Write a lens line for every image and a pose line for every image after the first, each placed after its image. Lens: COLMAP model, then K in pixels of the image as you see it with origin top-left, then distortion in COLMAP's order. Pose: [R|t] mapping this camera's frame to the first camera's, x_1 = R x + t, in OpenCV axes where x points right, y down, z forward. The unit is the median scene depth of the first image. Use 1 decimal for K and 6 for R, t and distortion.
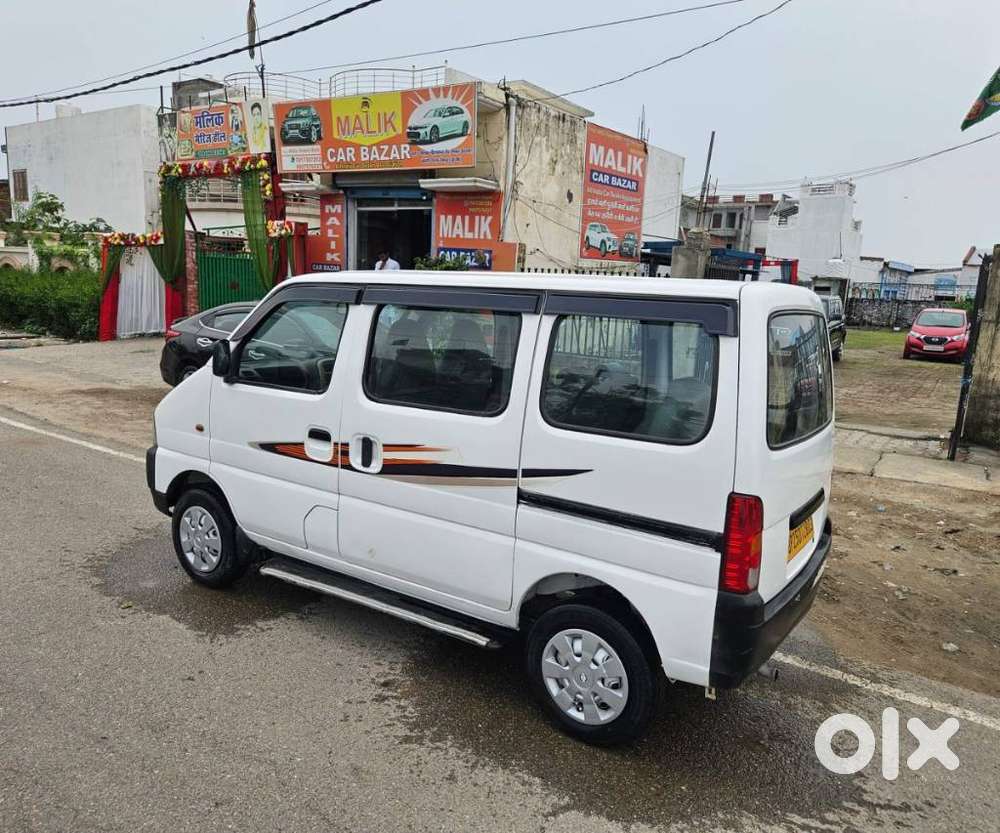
lens RADIAL K [[741.1, 0, 508.2], [0, 741.1, 414.1], [0, 0, 1]] dist [0.068412, -0.053301]
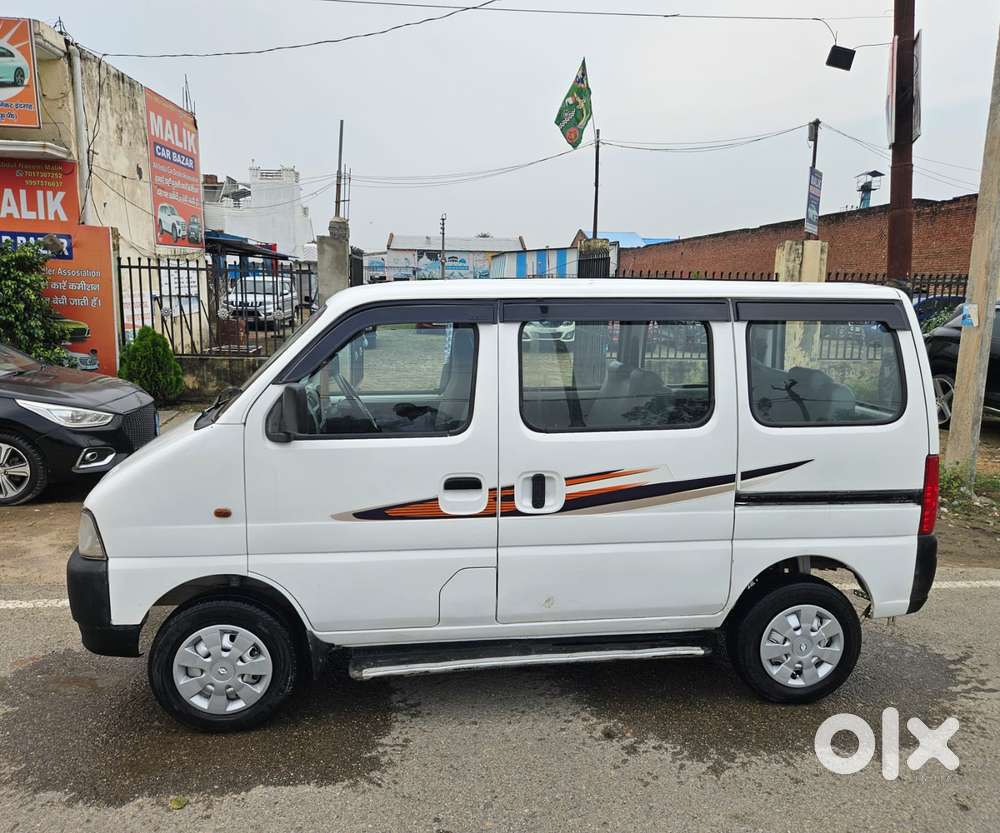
lens RADIAL K [[741.1, 0, 496.3], [0, 741.1, 409.2], [0, 0, 1]] dist [0.068412, -0.053301]
pose [[0.766590, -0.139580, 0.626783, -0.636052], [0.128880, 0.989672, 0.062765, -0.087935], [-0.629070, 0.032665, 0.776662, 0.291494]]
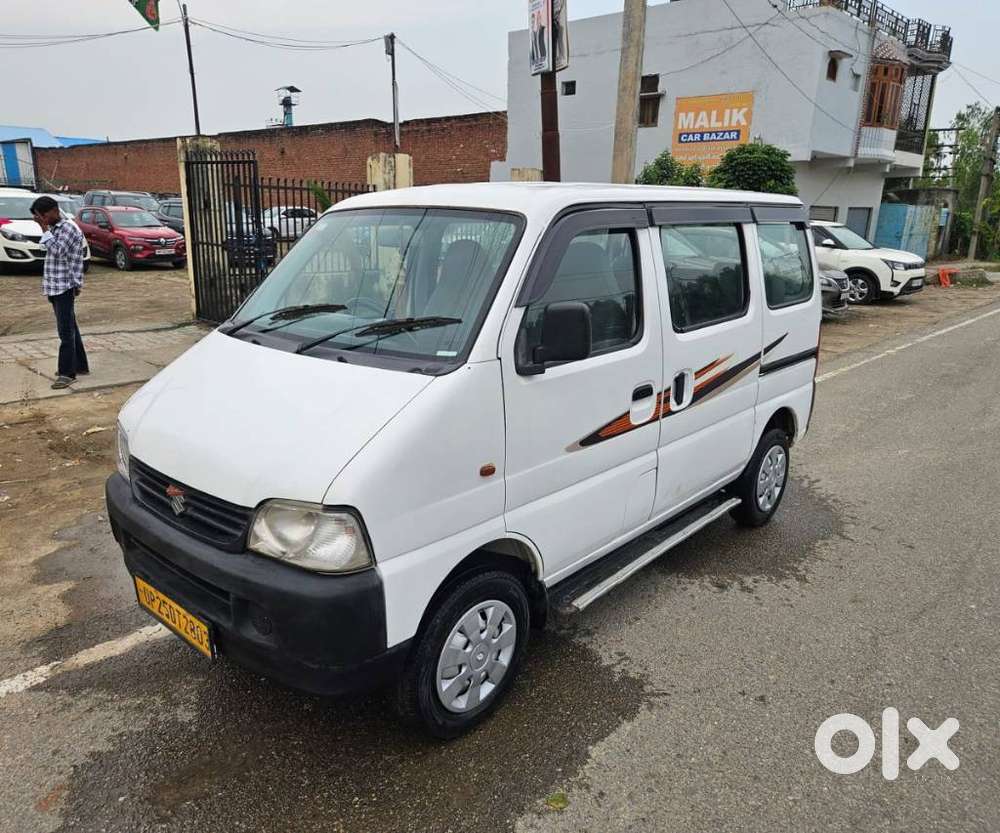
lens RADIAL K [[741.1, 0, 489.2], [0, 741.1, 403.6], [0, 0, 1]] dist [0.068412, -0.053301]
pose [[0.159750, -0.291633, 0.943096, -0.924568], [0.154116, 0.951019, 0.267978, -0.180612], [-0.975053, 0.102536, 0.196870, 0.875938]]
